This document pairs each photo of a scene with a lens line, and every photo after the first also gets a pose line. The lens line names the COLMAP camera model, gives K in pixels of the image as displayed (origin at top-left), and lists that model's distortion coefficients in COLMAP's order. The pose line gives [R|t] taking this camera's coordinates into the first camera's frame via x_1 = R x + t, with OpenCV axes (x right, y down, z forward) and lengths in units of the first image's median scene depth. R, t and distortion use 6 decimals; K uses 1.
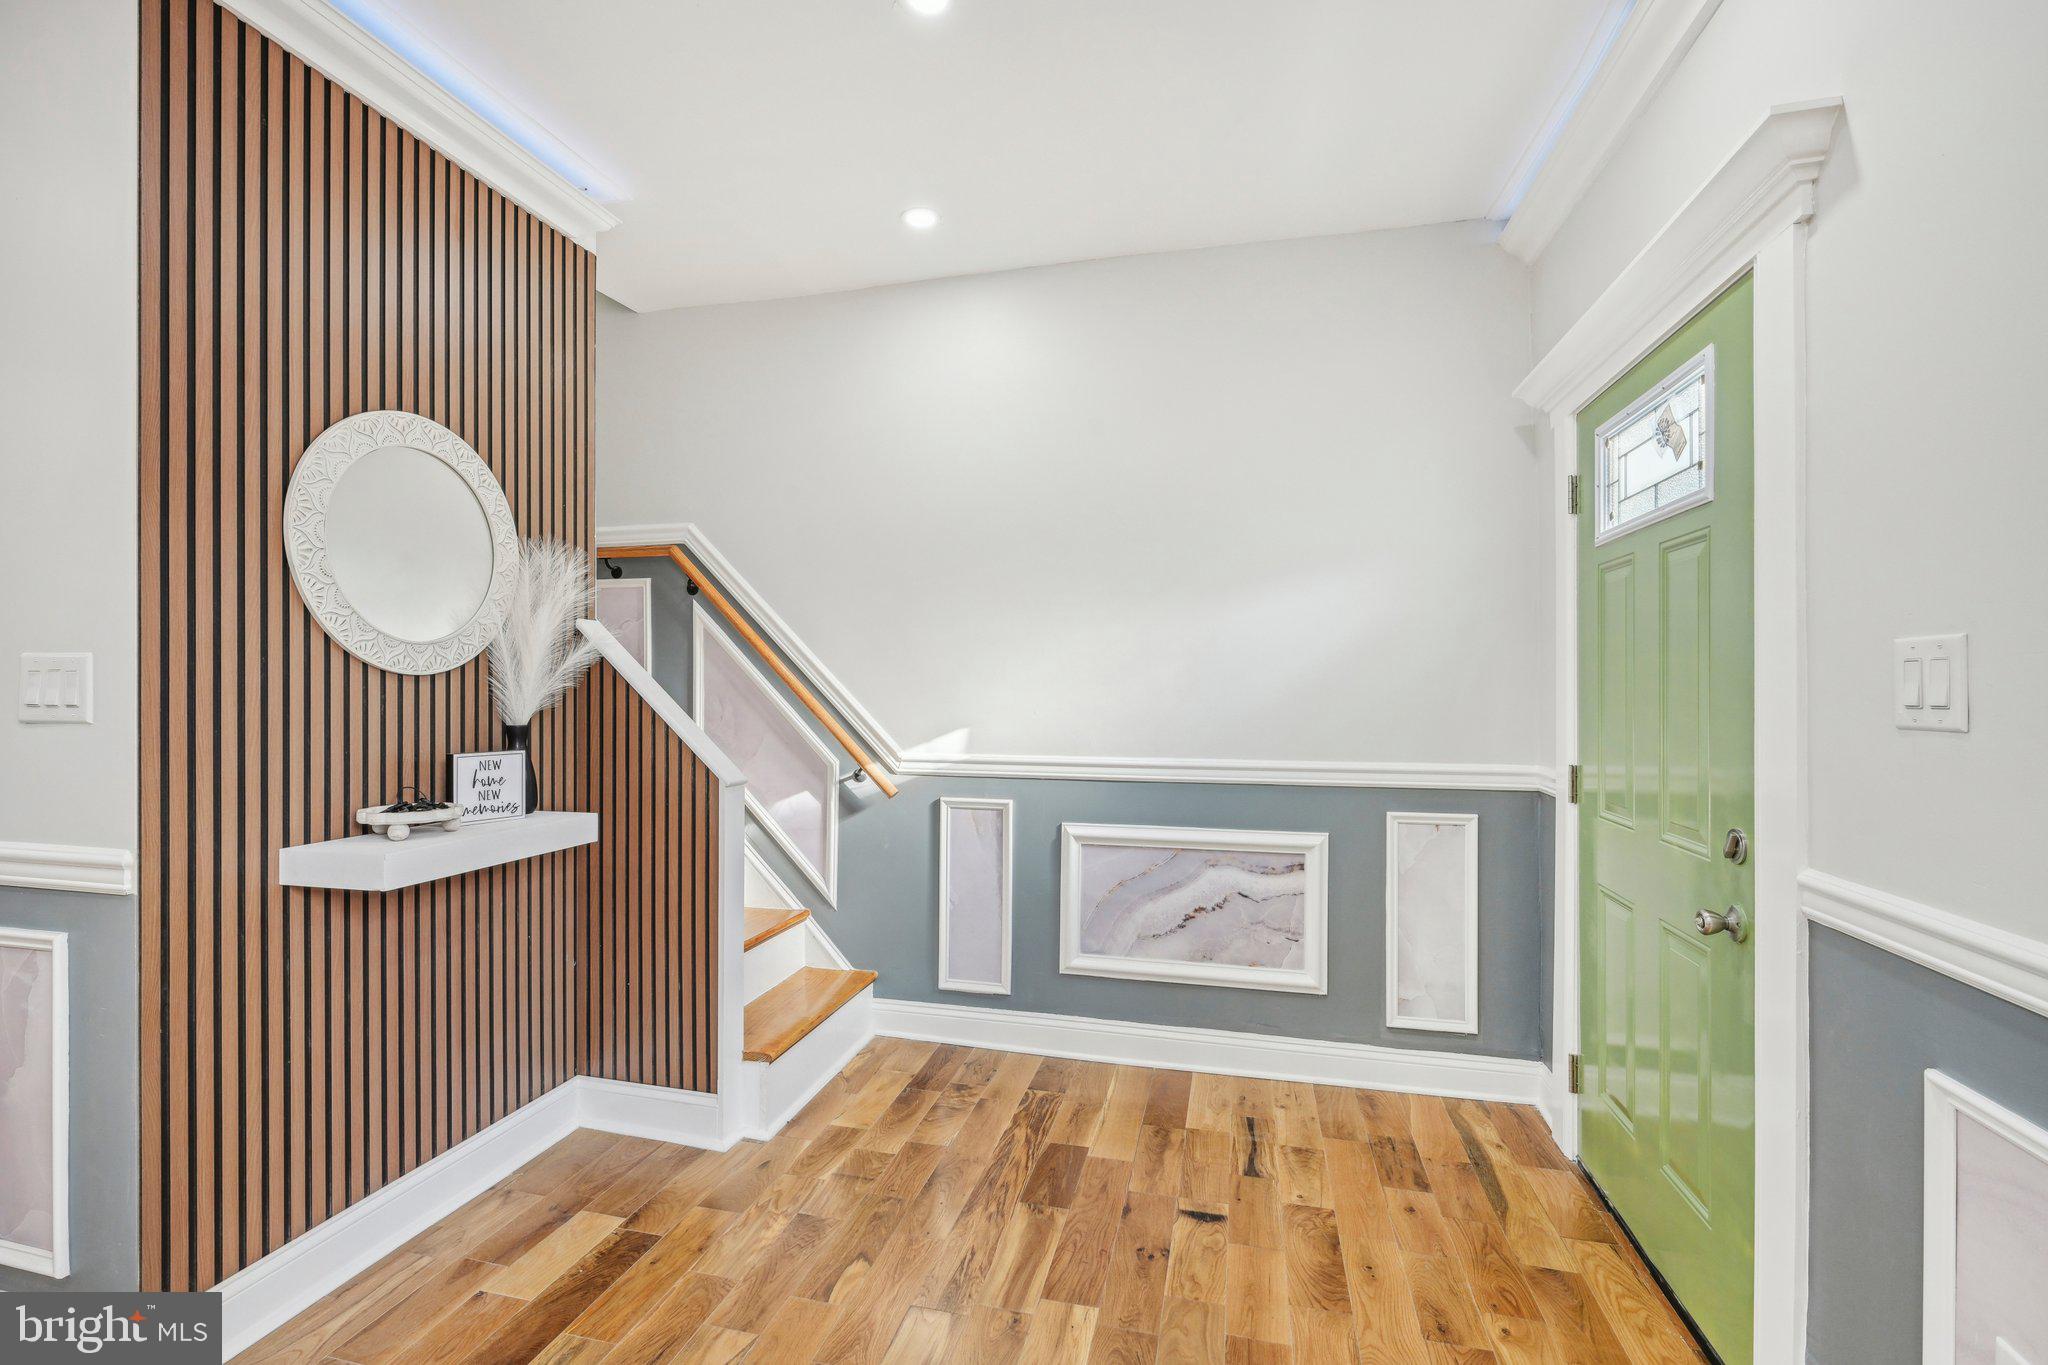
lens RADIAL K [[916.9, 0, 1017.2], [0, 916.9, 685.9], [0, 0, 1]] dist [-0.002410, 0.000081]
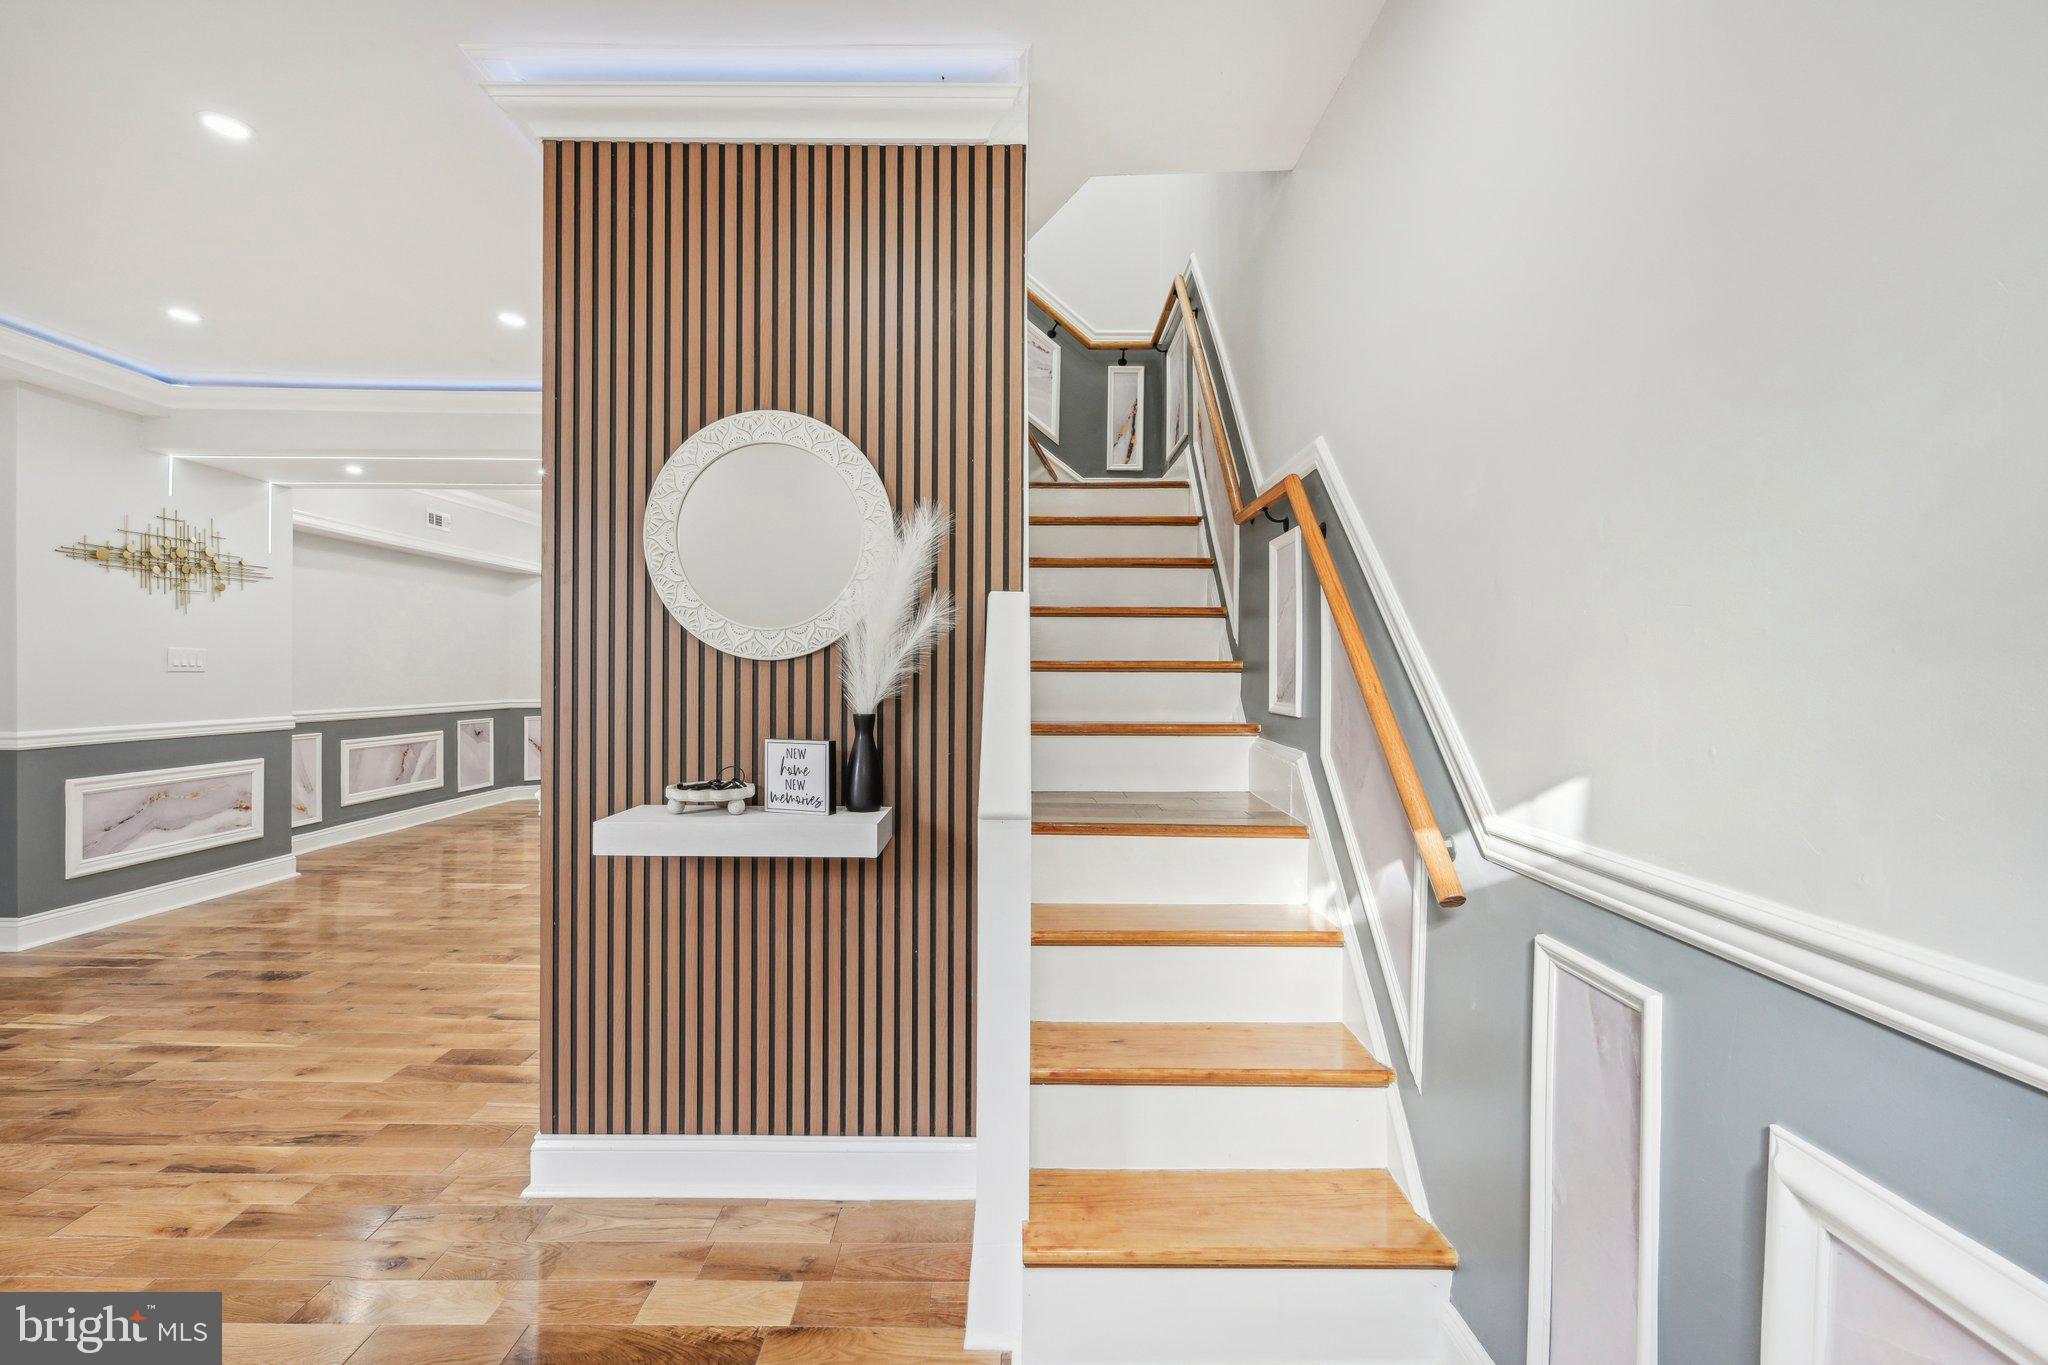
lens RADIAL K [[922.6, 0, 1016.1], [0, 922.6, 671.5], [0, 0, 1]] dist [-0.001176, -0.000606]
pose [[0.242067, -0.000262, -0.970260, 0.445867], [-0.005188, 0.999985, -0.001565, 0.001251], [0.970246, 0.005413, 0.242062, 1.064378]]
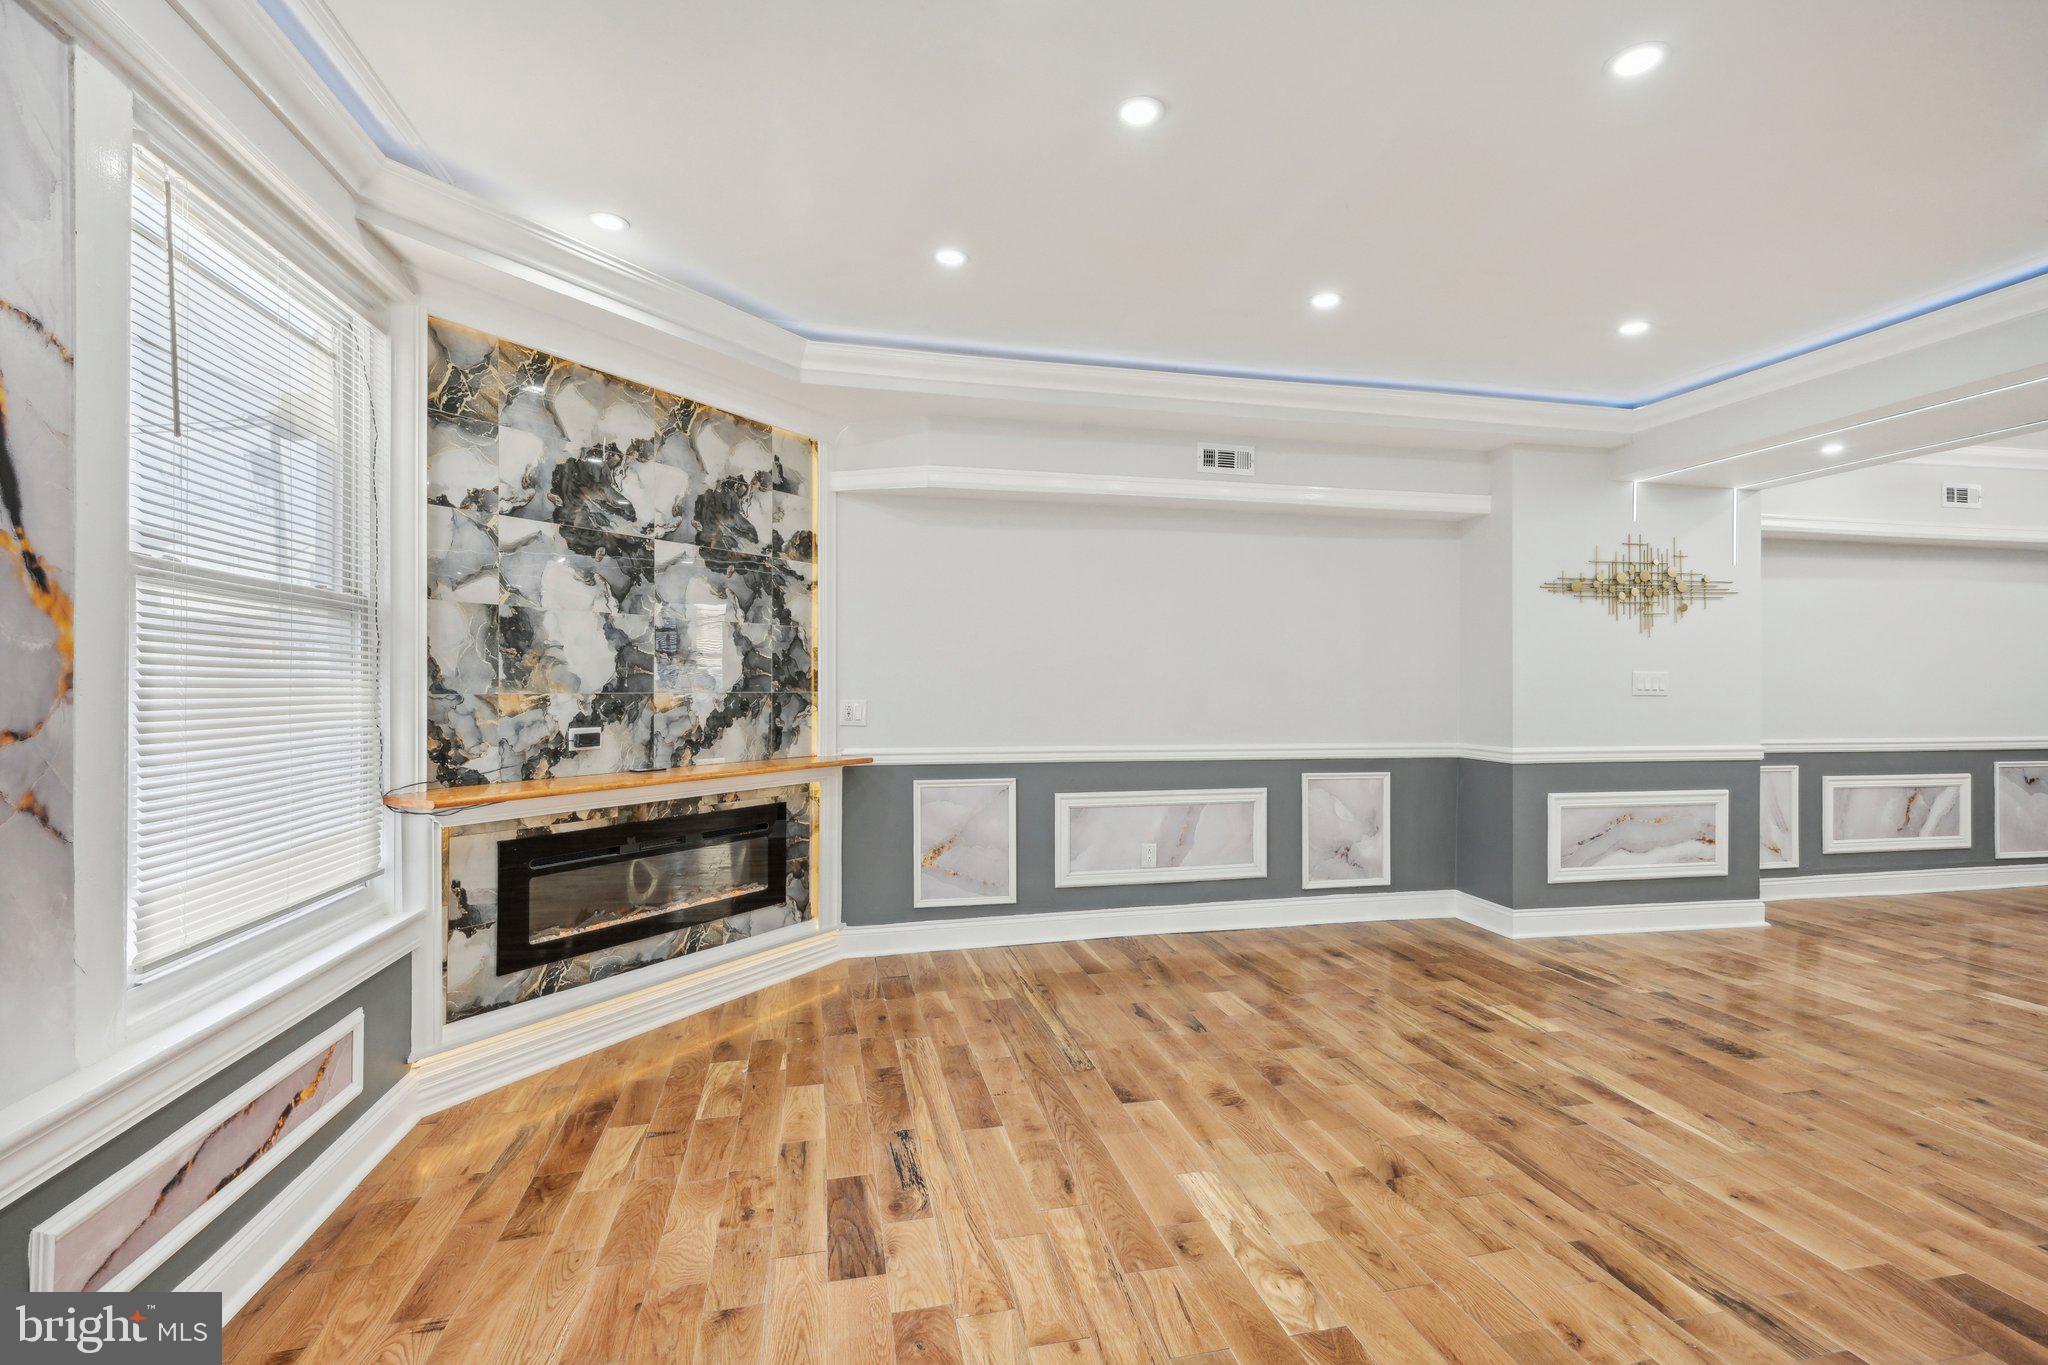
lens RADIAL K [[928.7, 0, 1031.2], [0, 928.7, 692.7], [0, 0, 1]] dist [0.007307, 0.000743]
pose [[-0.893736, -0.001297, -0.448592, 0.109443], [-0.003109, 0.999990, 0.003303, -0.001354], [0.448583, 0.004347, -0.893731, 0.984968]]
